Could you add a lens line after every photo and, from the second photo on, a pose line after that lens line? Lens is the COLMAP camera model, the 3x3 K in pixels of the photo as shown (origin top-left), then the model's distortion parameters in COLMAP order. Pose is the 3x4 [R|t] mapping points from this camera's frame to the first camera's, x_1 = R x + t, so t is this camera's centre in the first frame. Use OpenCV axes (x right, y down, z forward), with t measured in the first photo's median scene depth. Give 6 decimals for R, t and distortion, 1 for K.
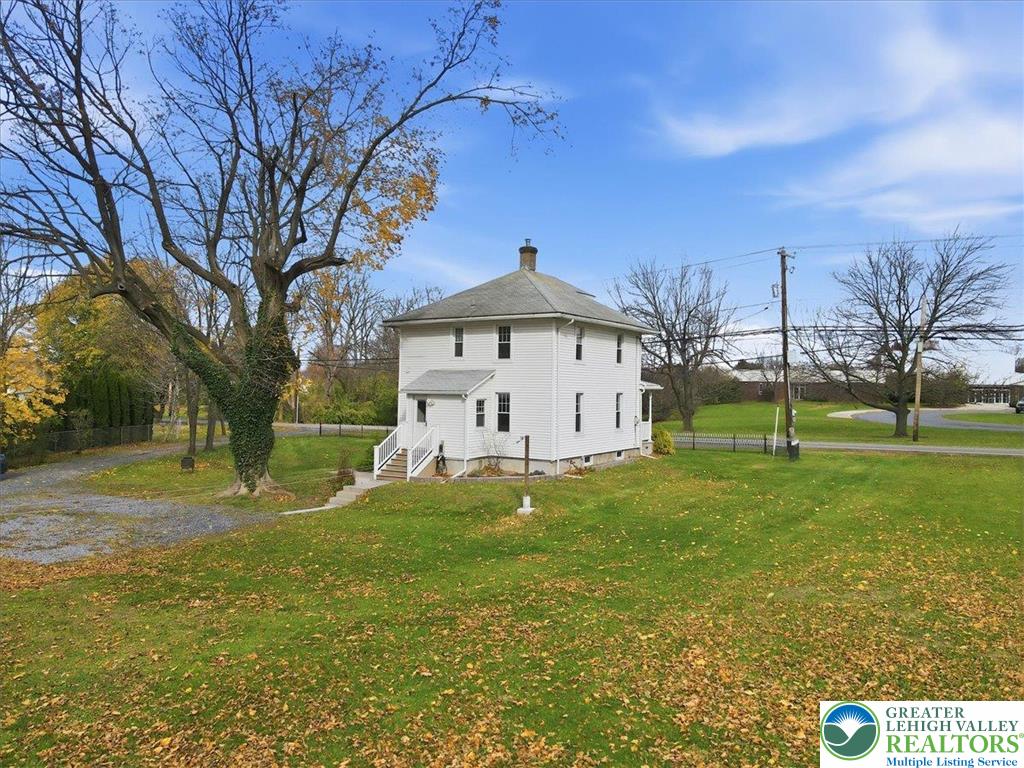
lens RADIAL K [[752.1, 0, 512.0], [0, 752.1, 384.0], [0, 0, 1]] dist [-0.001386, 0.025628]
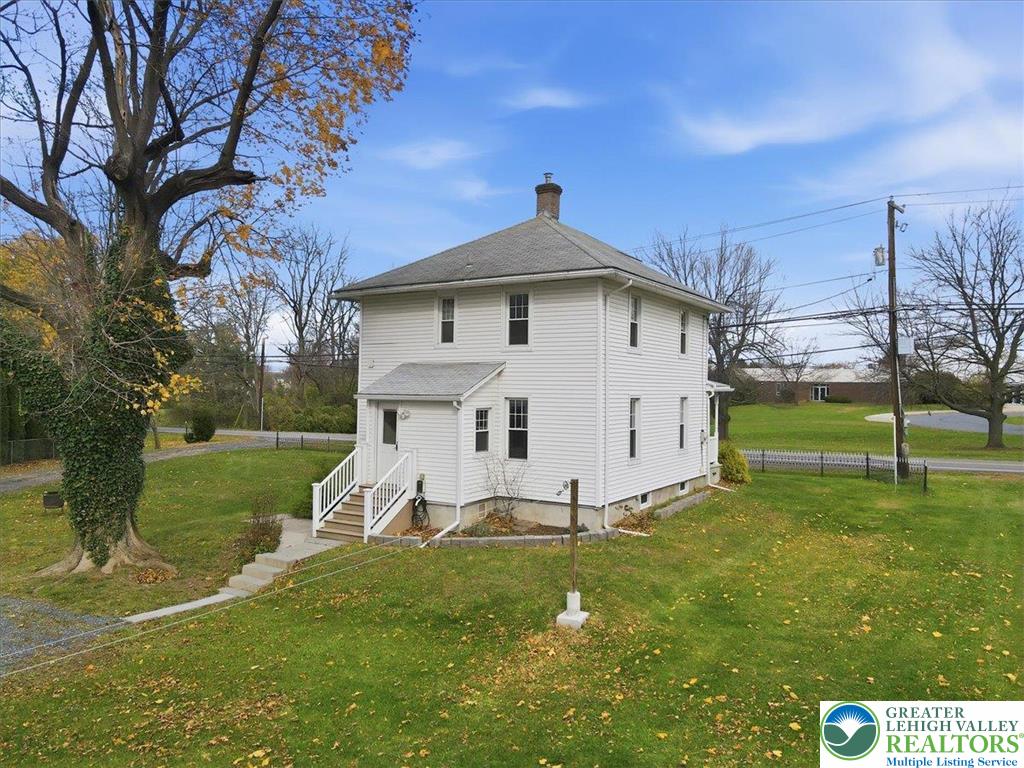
lens RADIAL K [[752.1, 0, 512.0], [0, 752.1, 384.0], [0, 0, 1]] dist [-0.001386, 0.025628]
pose [[0.999896, -0.002668, 0.014206, -0.025004], [0.002683, 0.999996, -0.001063, 0.000545], [-0.014203, 0.001101, 0.999899, 0.358432]]
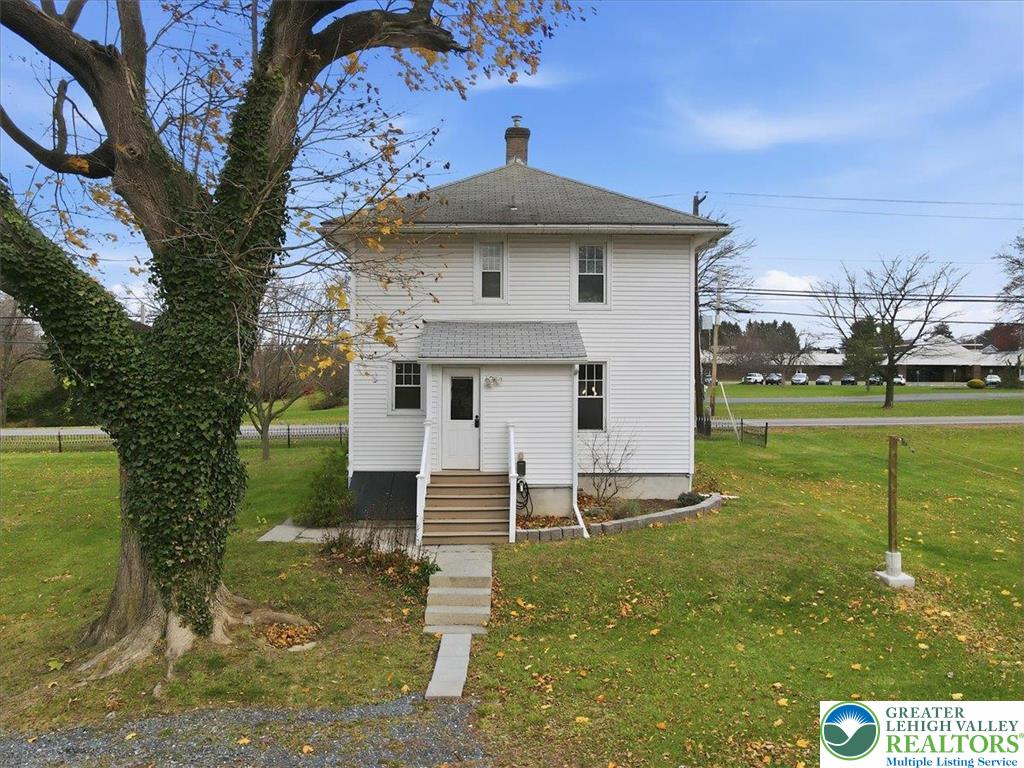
lens RADIAL K [[752.1, 0, 512.0], [0, 752.1, 384.0], [0, 0, 1]] dist [-0.001386, 0.025628]
pose [[0.831165, -0.023129, 0.555545, -0.376307], [0.010064, 0.999597, 0.026561, 0.012713], [-0.555935, -0.016485, 0.831062, 0.555057]]
